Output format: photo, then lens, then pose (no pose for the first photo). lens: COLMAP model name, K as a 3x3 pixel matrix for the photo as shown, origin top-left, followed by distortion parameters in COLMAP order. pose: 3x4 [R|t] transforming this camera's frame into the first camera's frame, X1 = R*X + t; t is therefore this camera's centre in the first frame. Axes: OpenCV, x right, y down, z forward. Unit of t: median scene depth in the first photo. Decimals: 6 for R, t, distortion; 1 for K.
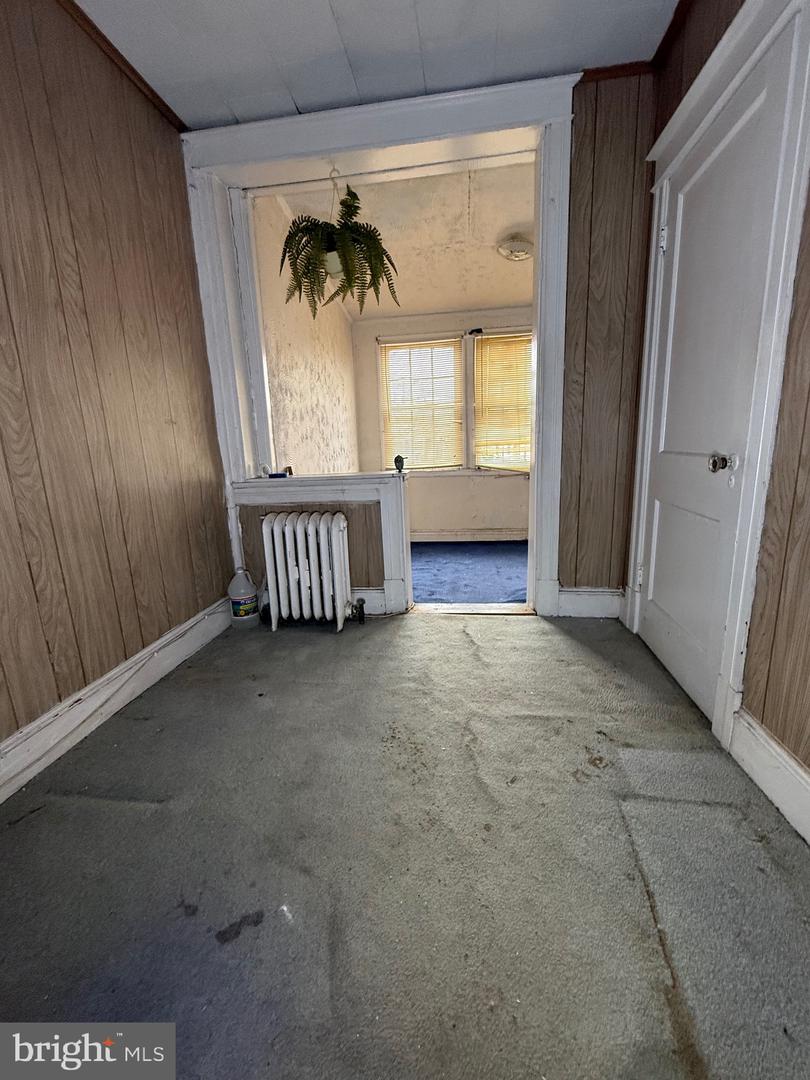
lens RADIAL K [[453.7, 0, 405.0], [0, 453.7, 540.0], [0, 0, 1]] dist [0.000088, -0.000015]
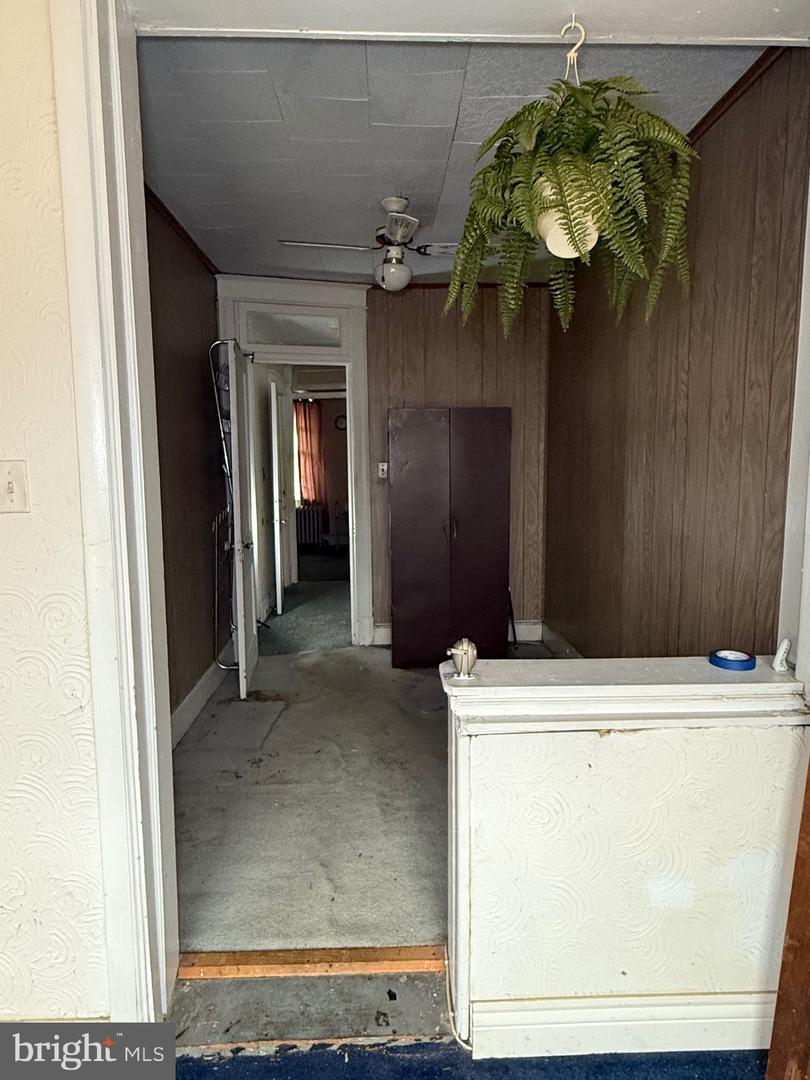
lens RADIAL K [[662.4, 0, 406.2], [0, 662.4, 536.9], [0, 0, 1]] dist [0.000001, -0.000016]
pose [[-0.985192, 0.065088, -0.158622, 0.196991], [0.008018, 0.941622, 0.336578, -0.716439], [0.171269, 0.330322, -0.928200, 2.266195]]
